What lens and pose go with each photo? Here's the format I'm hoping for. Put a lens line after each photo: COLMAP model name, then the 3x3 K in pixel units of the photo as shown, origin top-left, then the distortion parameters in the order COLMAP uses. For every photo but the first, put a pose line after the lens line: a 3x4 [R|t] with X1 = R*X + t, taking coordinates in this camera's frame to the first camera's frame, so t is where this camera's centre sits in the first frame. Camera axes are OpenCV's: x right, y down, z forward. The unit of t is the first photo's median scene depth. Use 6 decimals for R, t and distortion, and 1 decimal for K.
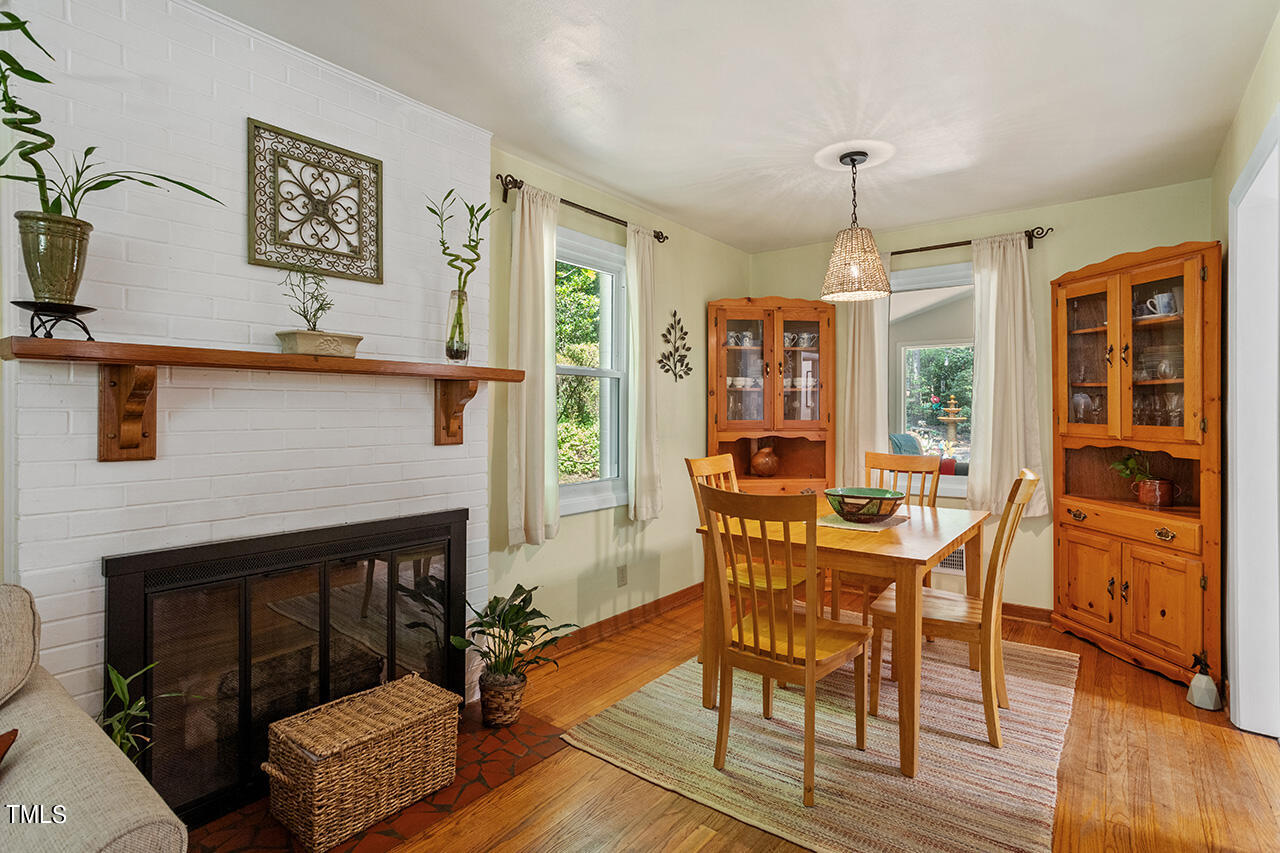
lens RADIAL K [[627.8, 0, 640.4], [0, 627.8, 412.1], [0, 0, 1]] dist [-0.040838, 0.030681]
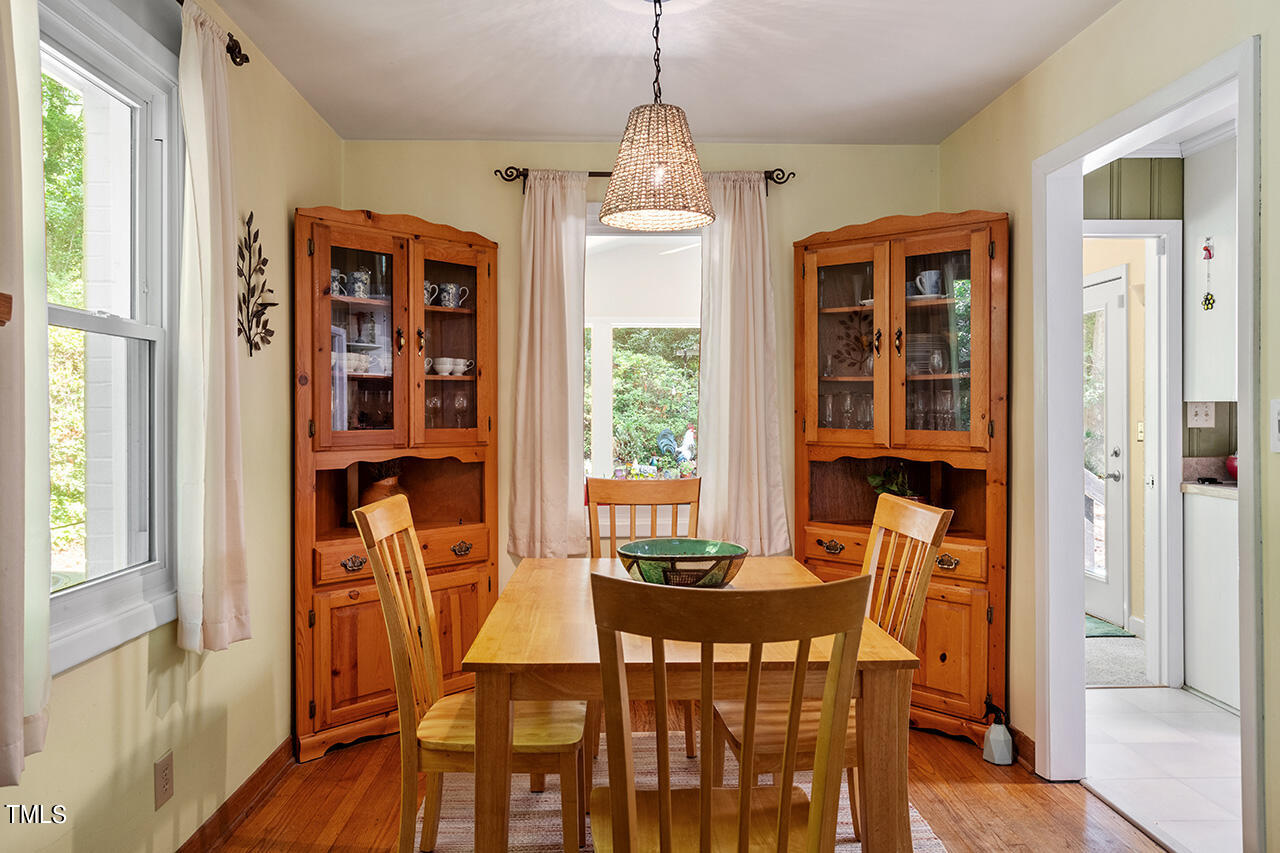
lens RADIAL K [[862.3, 0, 638.0], [0, 862.3, 414.8], [0, 0, 1]] dist [-0.004229, 0.001501]
pose [[0.769537, -0.003227, 0.638594, -0.168507], [0.003561, 0.999993, 0.000762, -0.000695], [-0.638592, 0.001688, 0.769544, 0.317969]]
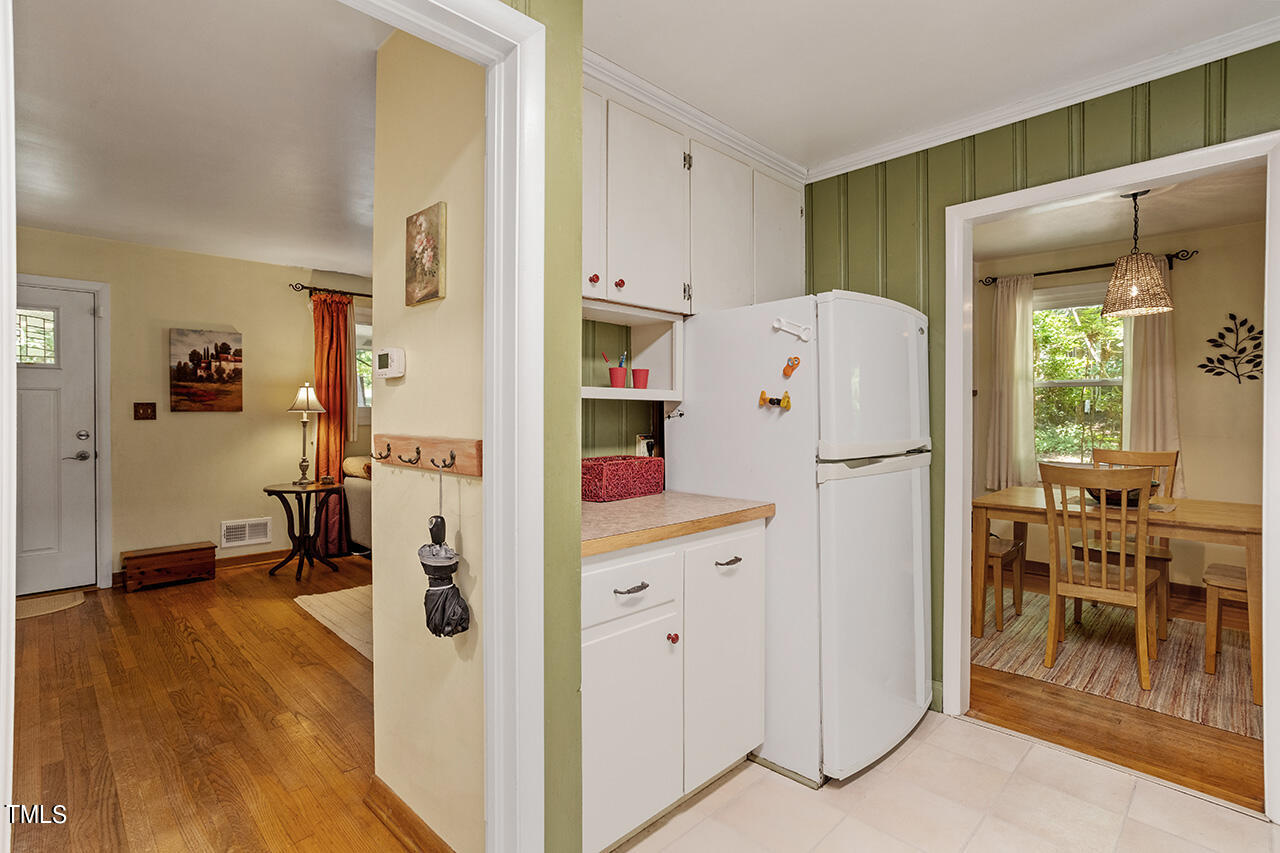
lens RADIAL K [[627.8, 0, 640.4], [0, 627.8, 412.1], [0, 0, 1]] dist [-0.040838, 0.030681]
pose [[-0.111280, 0.004094, -0.993781, 1.339065], [-0.001676, 0.999989, 0.004307, -0.006352], [0.993788, 0.002145, -0.111272, 0.188485]]
